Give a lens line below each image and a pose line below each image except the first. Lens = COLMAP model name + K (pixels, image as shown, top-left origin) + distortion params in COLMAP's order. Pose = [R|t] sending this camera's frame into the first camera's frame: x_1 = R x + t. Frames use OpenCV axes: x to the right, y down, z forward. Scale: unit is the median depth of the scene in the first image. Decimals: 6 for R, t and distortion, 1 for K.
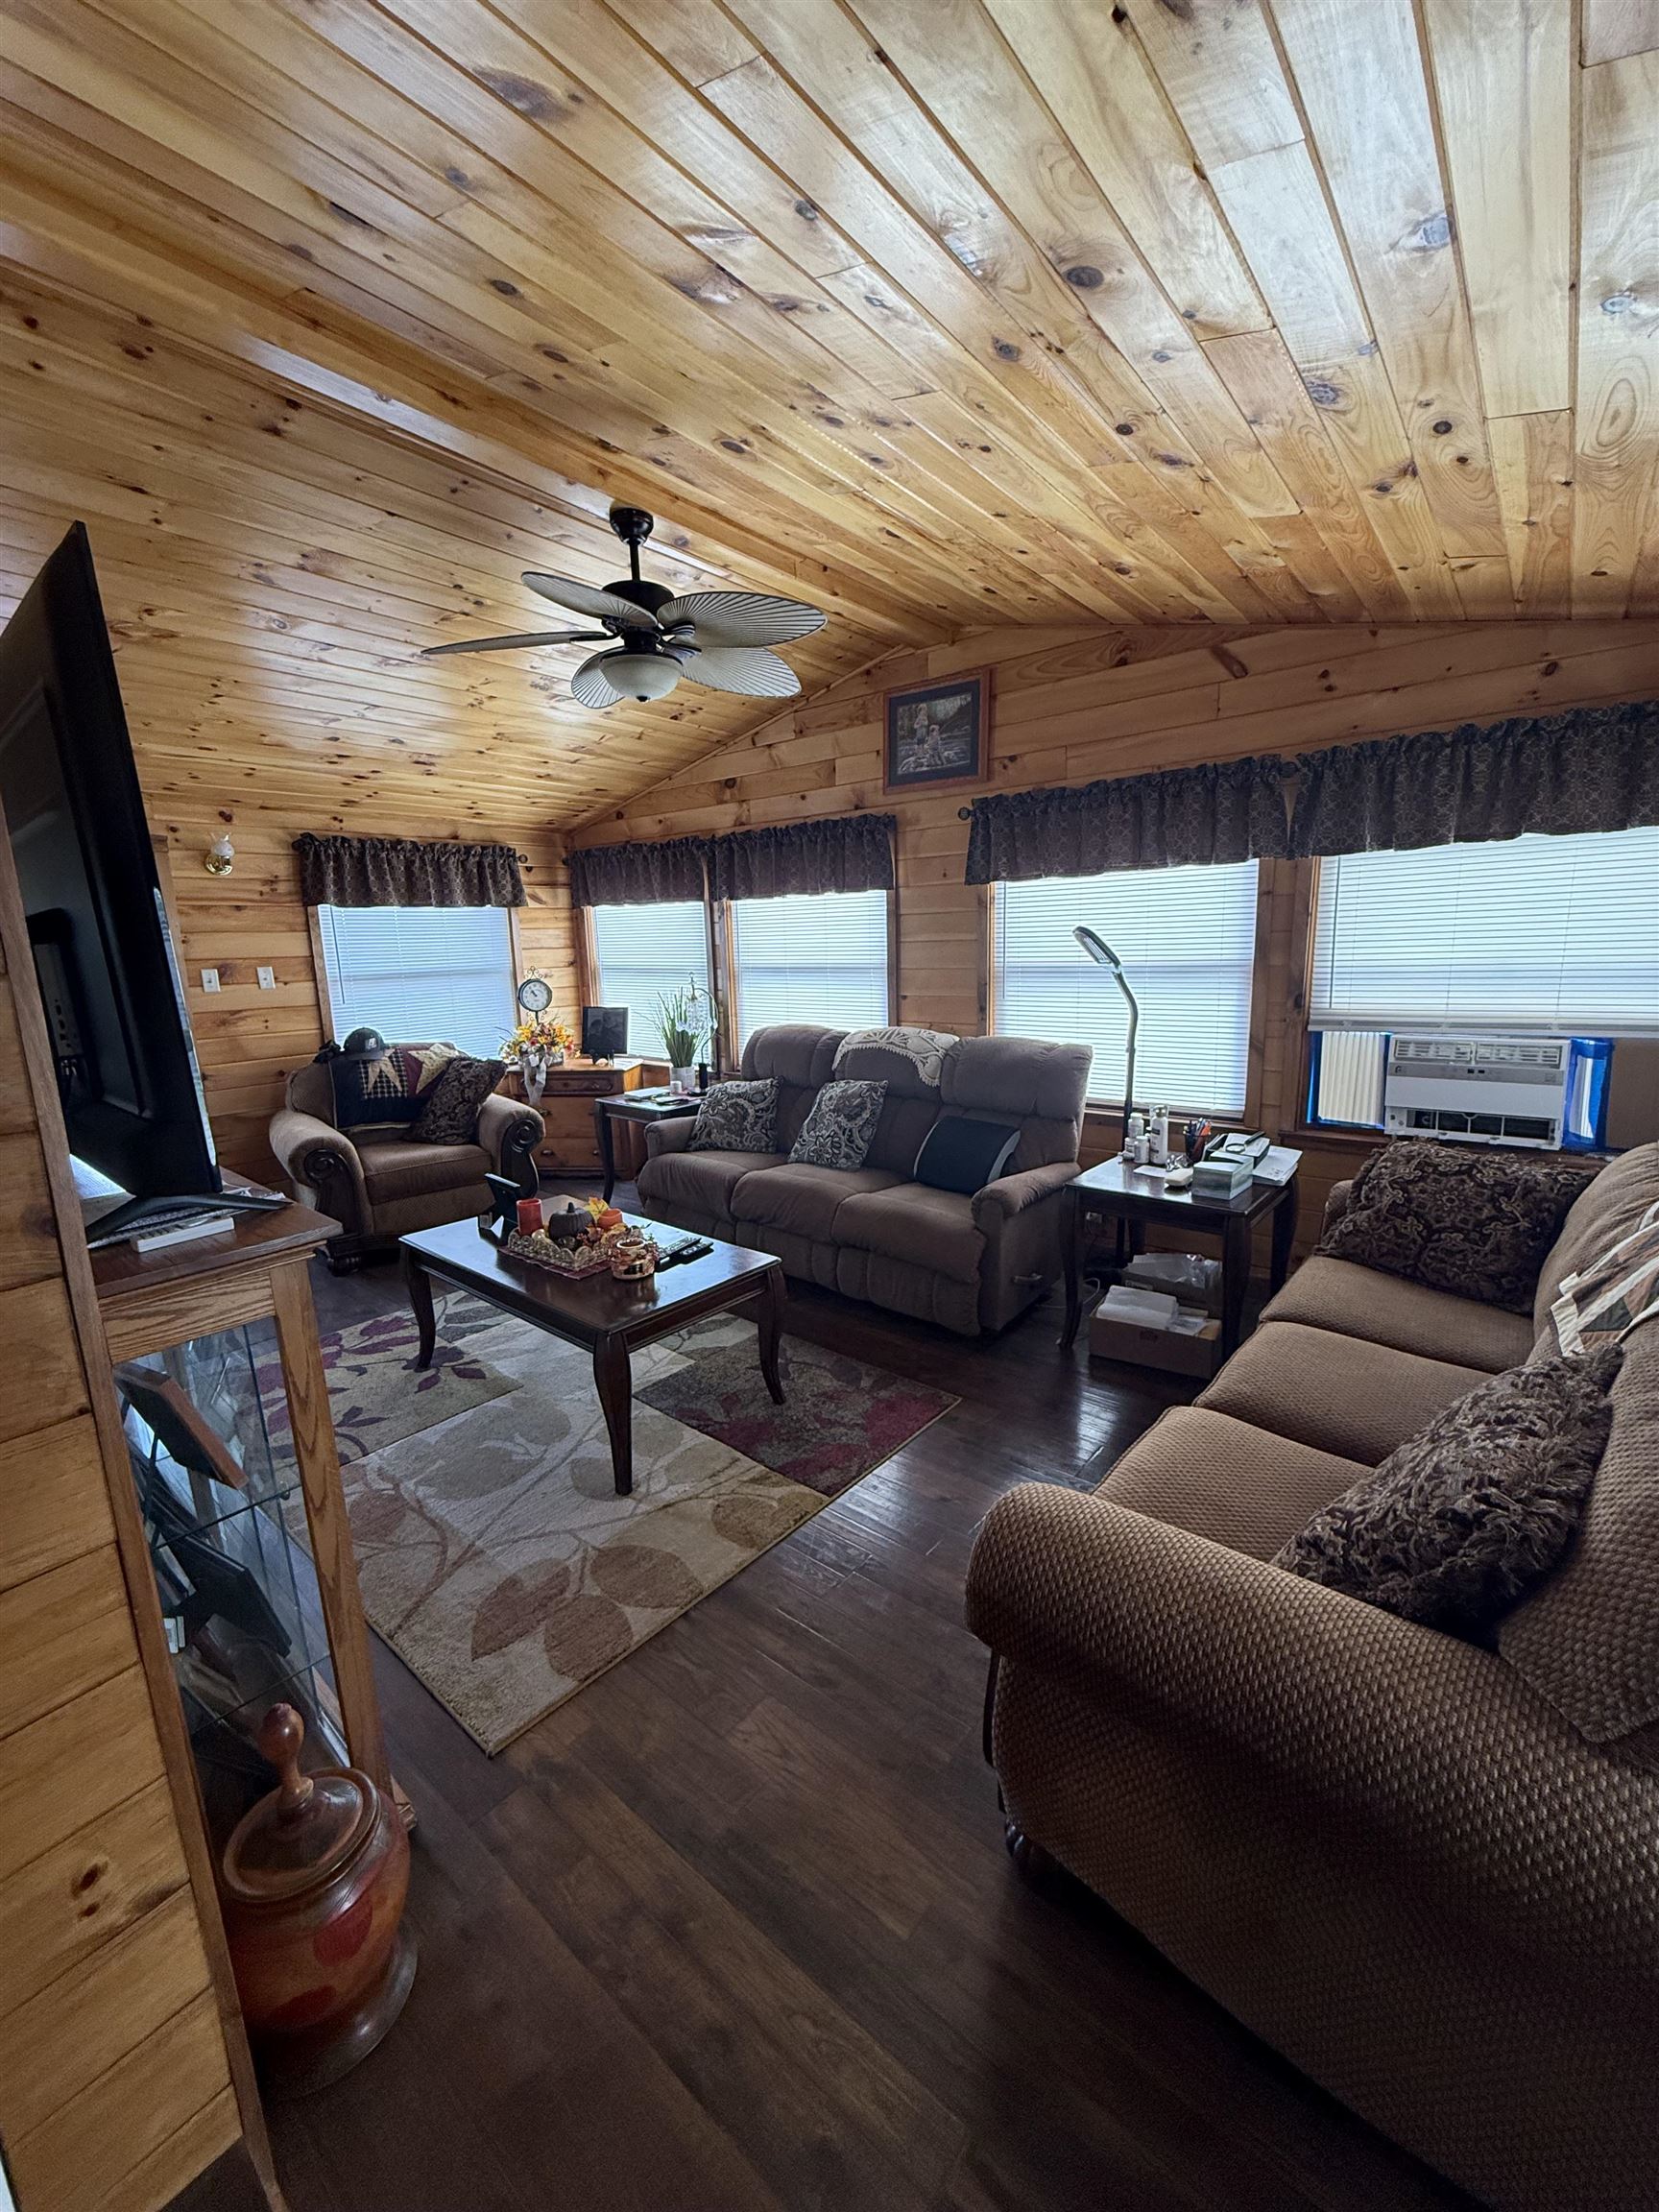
lens RADIAL K [[881.0, 0, 829.5], [0, 881.0, 1106.0], [0, 0, 1]] dist [0.001483, 0.000155]
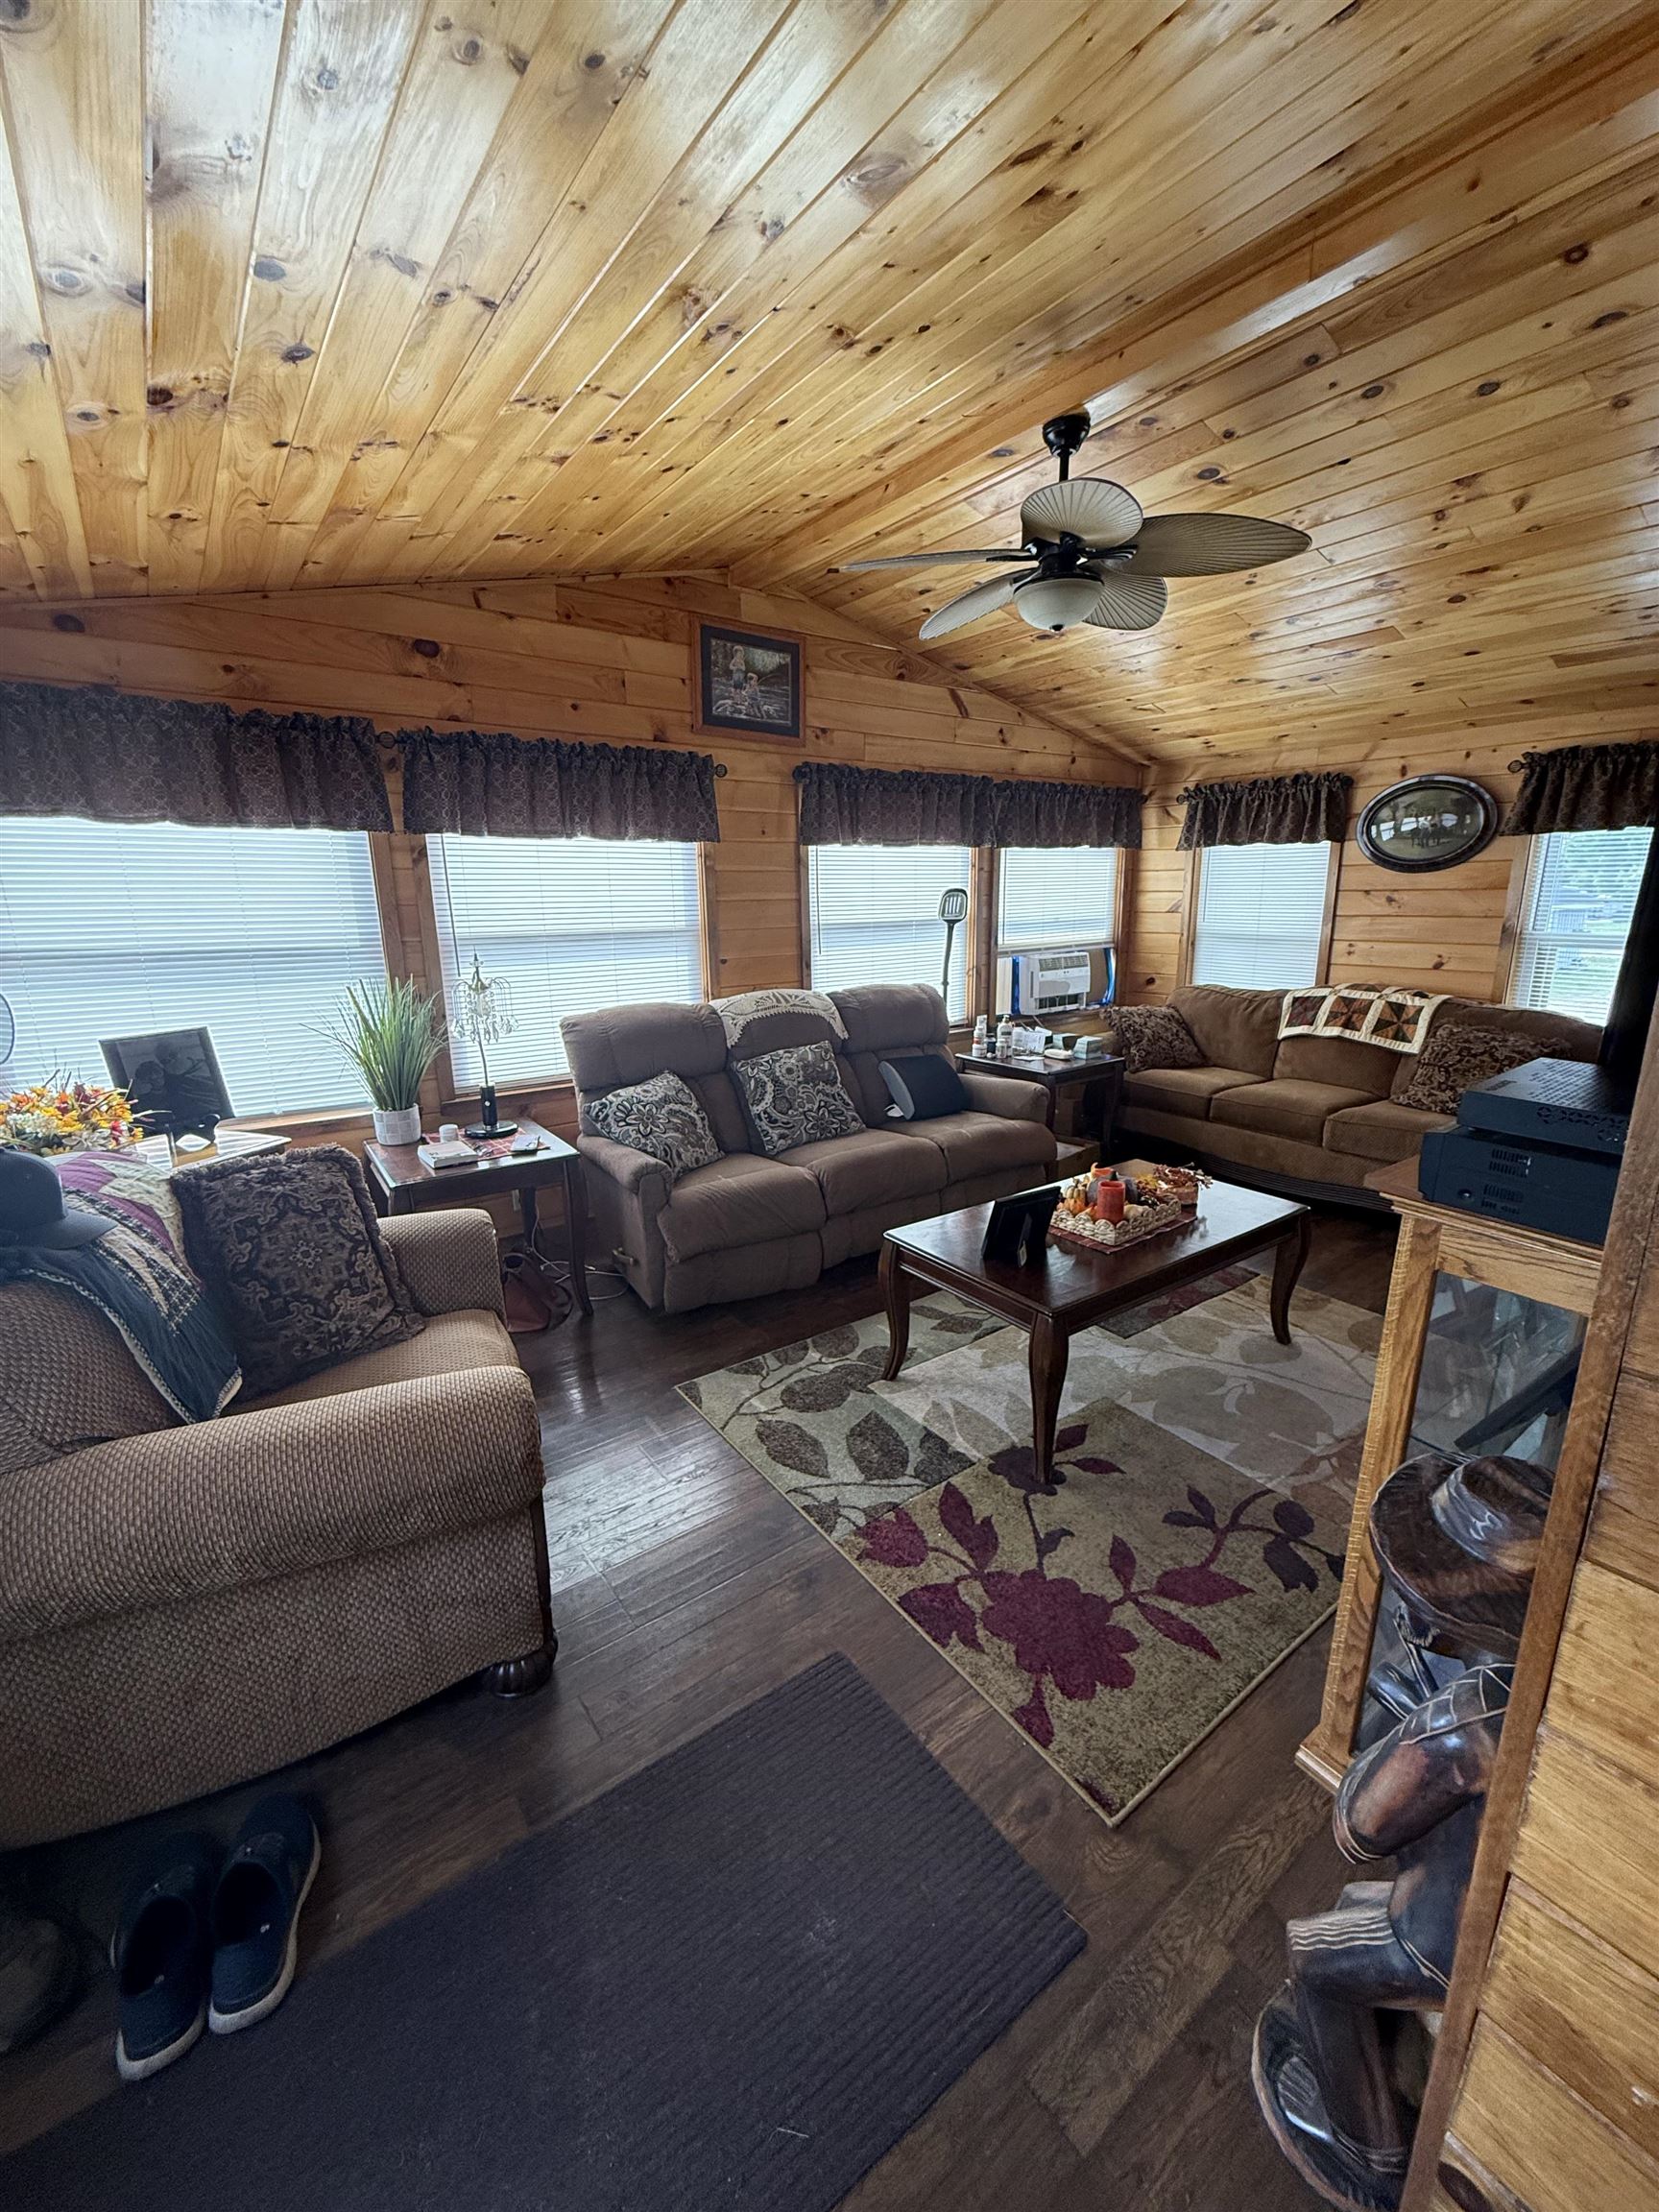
lens RADIAL K [[881.0, 0, 829.5], [0, 881.0, 1106.0], [0, 0, 1]] dist [0.001483, 0.000155]
pose [[0.239687, -0.203951, 0.949186, -0.863730], [0.188216, 0.968898, 0.160659, -0.111876], [-0.952431, 0.140144, 0.270619, 0.718218]]
